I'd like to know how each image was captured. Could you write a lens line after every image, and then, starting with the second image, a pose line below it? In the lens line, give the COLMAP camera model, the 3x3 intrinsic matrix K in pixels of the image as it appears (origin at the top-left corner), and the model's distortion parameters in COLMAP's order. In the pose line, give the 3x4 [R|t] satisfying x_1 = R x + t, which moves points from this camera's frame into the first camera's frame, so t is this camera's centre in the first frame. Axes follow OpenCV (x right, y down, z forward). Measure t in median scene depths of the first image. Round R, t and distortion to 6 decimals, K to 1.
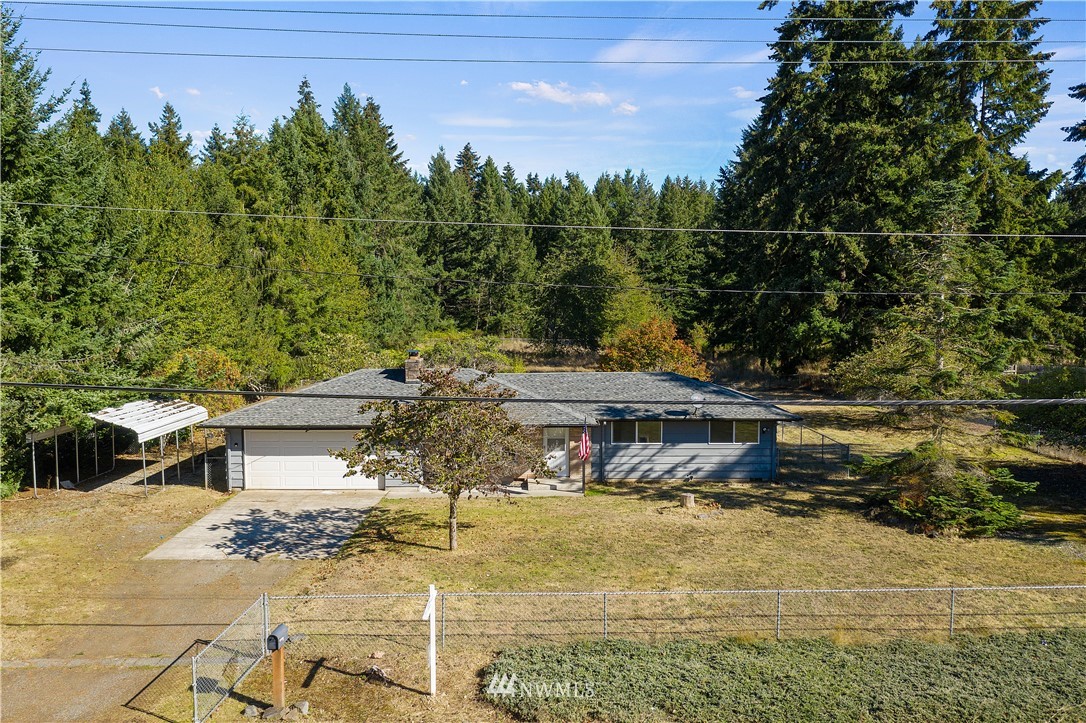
lens RADIAL K [[853.0, 0, 543.0], [0, 853.0, 361.5], [0, 0, 1]] dist [-0.002350, -0.002733]
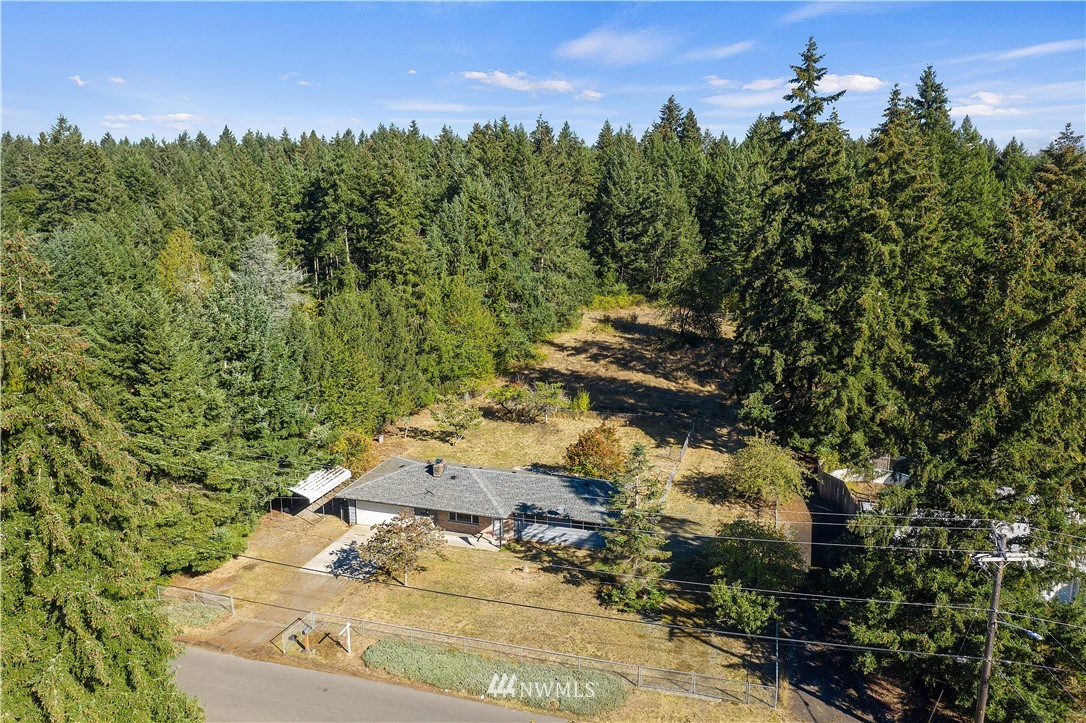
lens RADIAL K [[854.0, 0, 543.0], [0, 854.0, 361.5], [0, 0, 1]] dist [-0.023446, 0.001377]
pose [[0.950612, 0.070197, -0.302340, 0.690819], [-0.022009, 0.986883, 0.159930, -0.585362], [0.309601, -0.145377, 0.939688, -0.784696]]
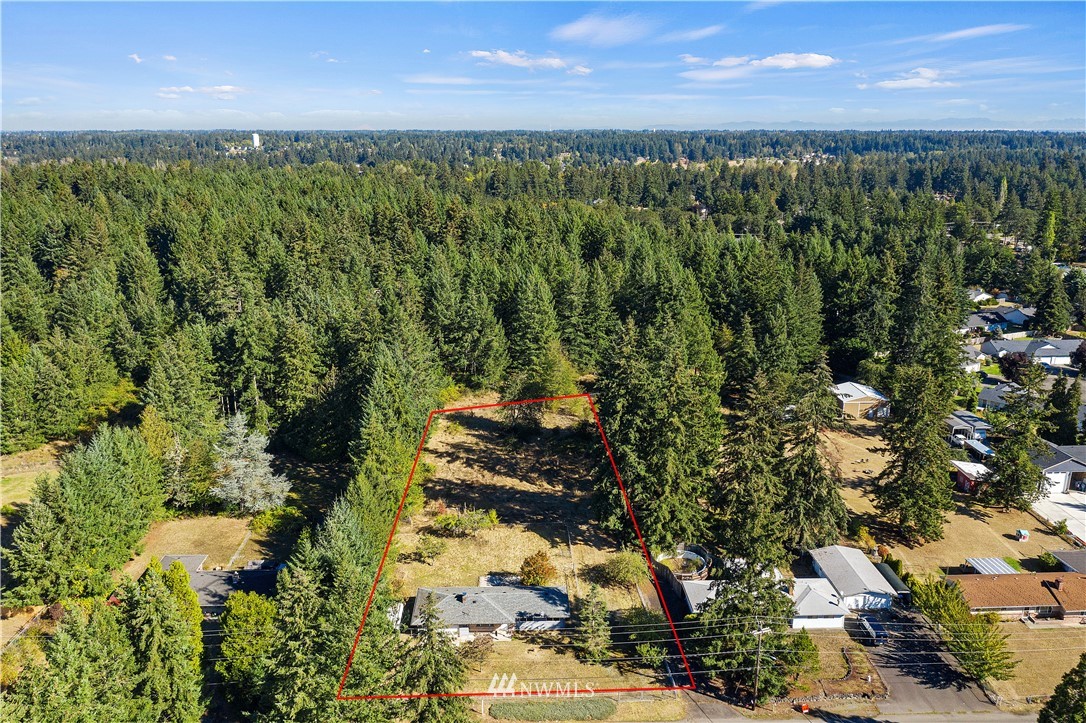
lens RADIAL K [[854.0, 0, 543.0], [0, 854.0, 361.5], [0, 0, 1]] dist [-0.023446, 0.001377]
pose [[0.999554, -0.003940, 0.029616, 0.073430], [-0.001991, 0.980277, 0.197618, -1.723131], [-0.029811, -0.197589, 0.979832, -2.372885]]
